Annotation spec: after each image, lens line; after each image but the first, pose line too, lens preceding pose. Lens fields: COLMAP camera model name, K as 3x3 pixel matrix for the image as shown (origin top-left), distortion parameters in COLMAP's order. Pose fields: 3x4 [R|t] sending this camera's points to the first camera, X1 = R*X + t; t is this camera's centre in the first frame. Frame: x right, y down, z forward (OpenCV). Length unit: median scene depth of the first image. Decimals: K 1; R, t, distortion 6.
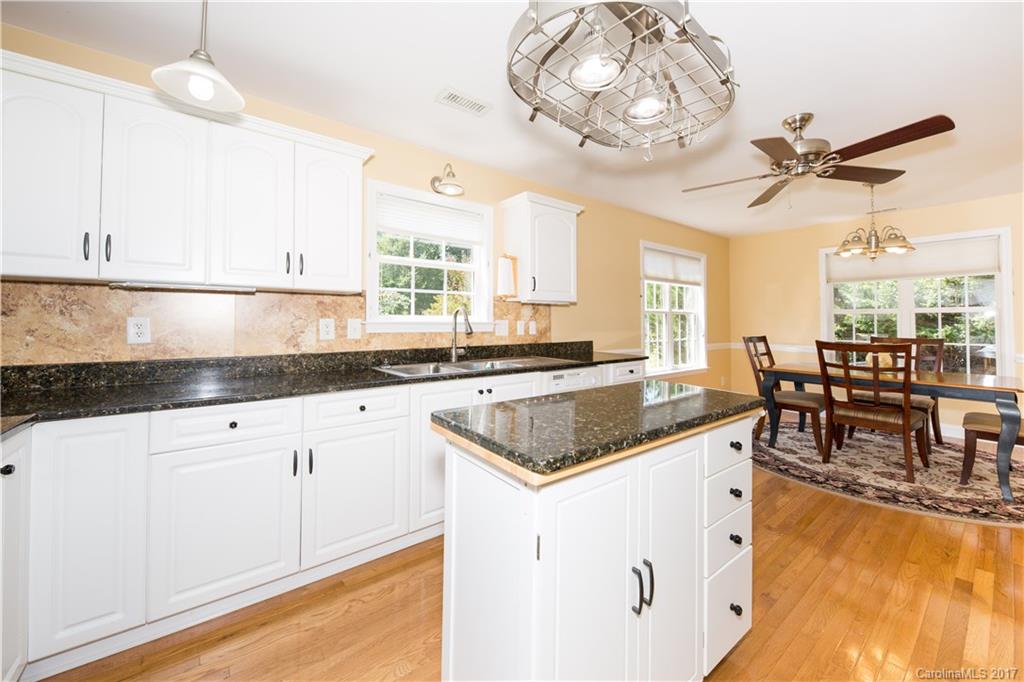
lens RADIAL K [[370.3, 0, 517.6], [0, 370.3, 319.2], [0, 0, 1]] dist [-0.007594, -0.000041]
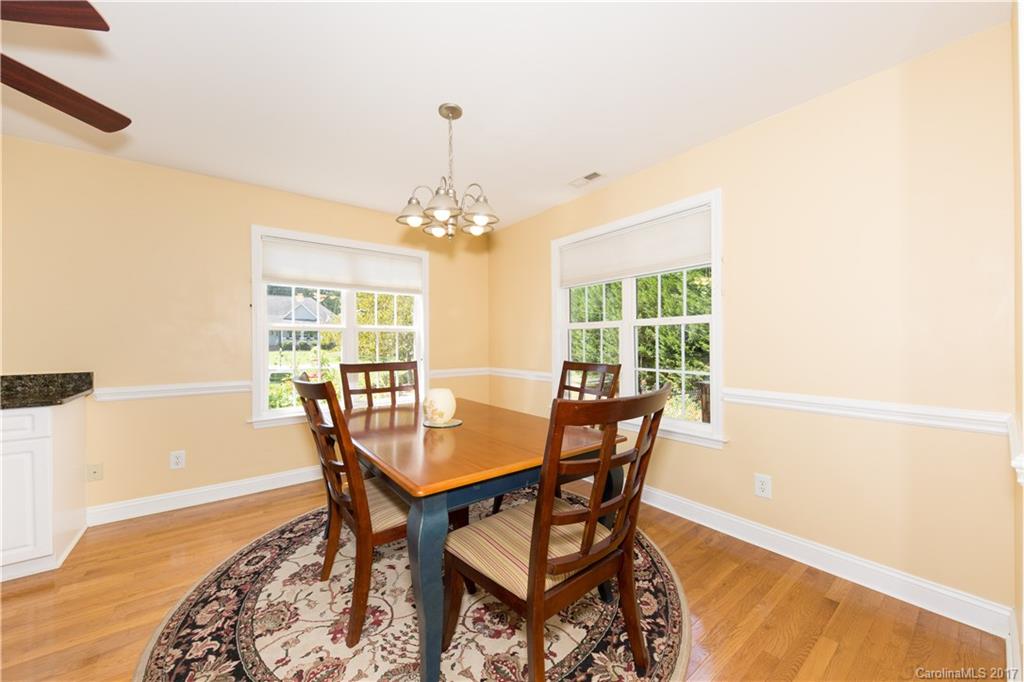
lens RADIAL K [[370.3, 0, 517.8], [0, 370.3, 343.5], [0, 0, 1]] dist [-0.007594, -0.000041]
pose [[0.999863, -0.005987, 0.015444, 1.186994], [0.006039, 0.999976, -0.003347, 0.022271], [-0.015424, 0.003440, 0.999875, 0.434173]]
